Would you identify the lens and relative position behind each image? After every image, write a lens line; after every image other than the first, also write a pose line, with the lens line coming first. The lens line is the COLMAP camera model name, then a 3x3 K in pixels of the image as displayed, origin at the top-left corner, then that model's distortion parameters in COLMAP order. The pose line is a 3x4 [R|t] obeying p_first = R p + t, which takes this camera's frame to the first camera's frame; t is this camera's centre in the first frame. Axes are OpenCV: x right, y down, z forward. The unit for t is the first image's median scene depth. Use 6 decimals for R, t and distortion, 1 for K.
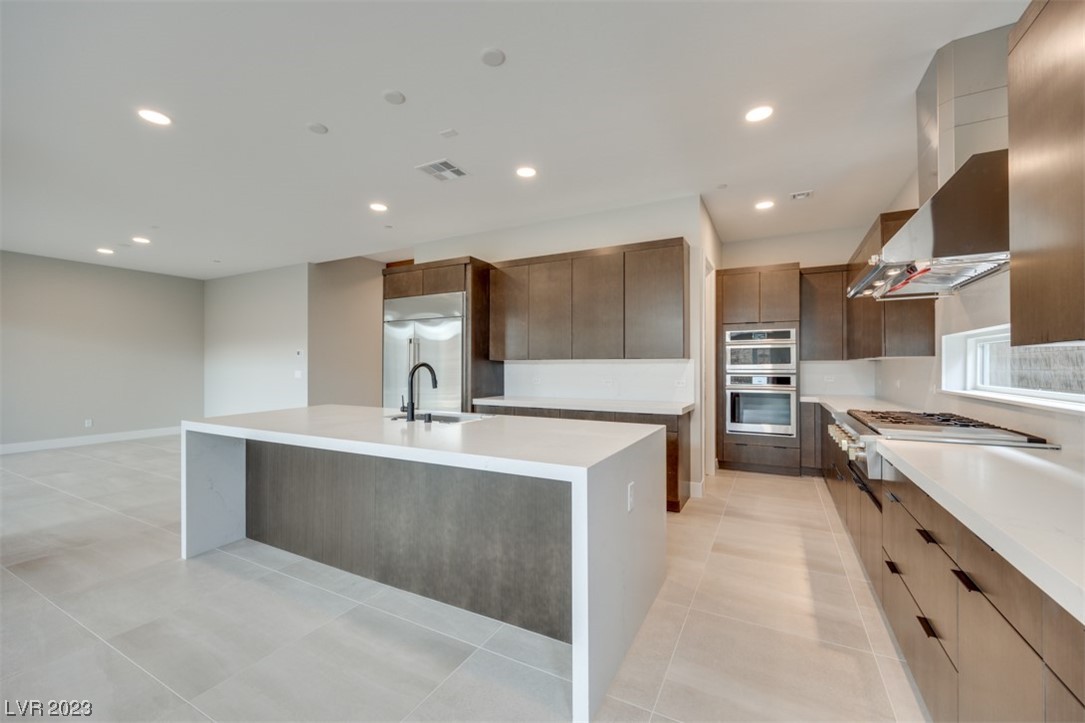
lens RADIAL K [[438.6, 0, 541.0], [0, 438.6, 364.6], [0, 0, 1]] dist [-0.000537, 0.000087]
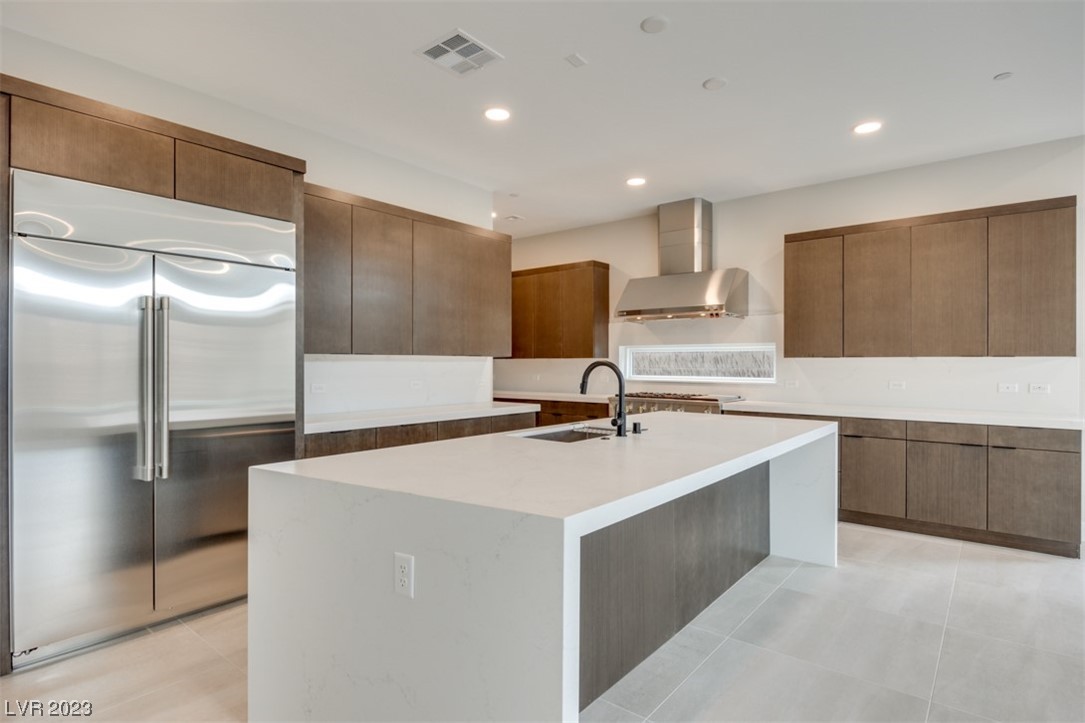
lens RADIAL K [[565.5, 0, 542.9], [0, 565.5, 363.6], [0, 0, 1]] dist [0.002122, 0.000070]
pose [[0.174446, 0.003806, 0.984659, -0.774235], [-0.007724, 0.999967, -0.002496, 0.002514], [-0.984636, -0.007170, 0.174470, 0.571500]]
